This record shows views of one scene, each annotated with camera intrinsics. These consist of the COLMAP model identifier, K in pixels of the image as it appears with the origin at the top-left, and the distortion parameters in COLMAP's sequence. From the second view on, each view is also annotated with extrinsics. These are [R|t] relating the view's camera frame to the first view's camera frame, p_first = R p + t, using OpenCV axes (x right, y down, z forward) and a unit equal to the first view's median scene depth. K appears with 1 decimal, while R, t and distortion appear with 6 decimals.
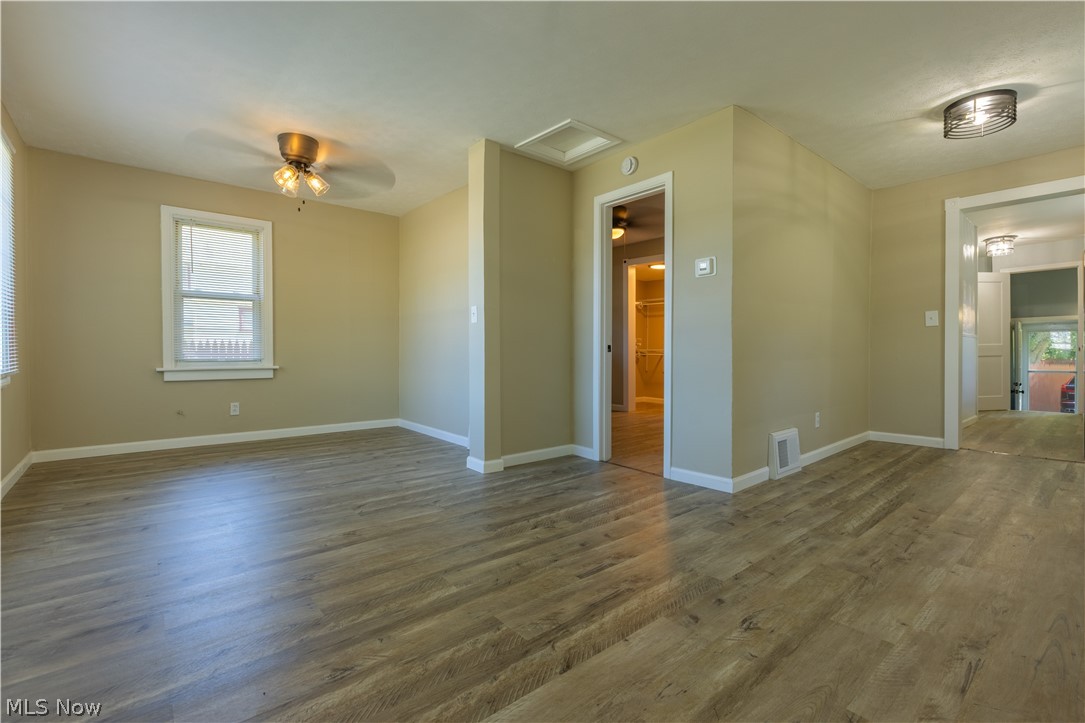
lens RADIAL K [[476.7, 0, 540.8], [0, 476.7, 358.3], [0, 0, 1]] dist [-0.000255, -0.000688]
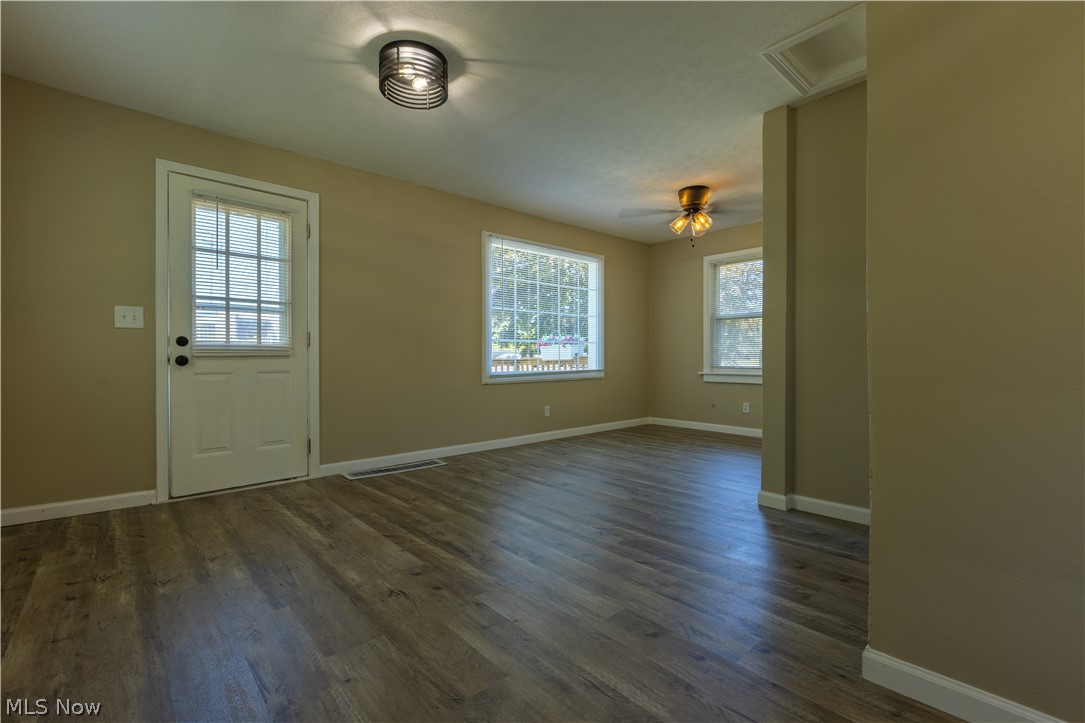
lens RADIAL K [[476.7, 0, 544.9], [0, 476.7, 358.1], [0, 0, 1]] dist [-0.000255, -0.000688]
pose [[0.042229, -0.001673, -0.999107, 1.549736], [-0.015625, 0.999875, -0.002335, -0.026842], [0.998986, 0.015710, 0.042198, 1.238658]]
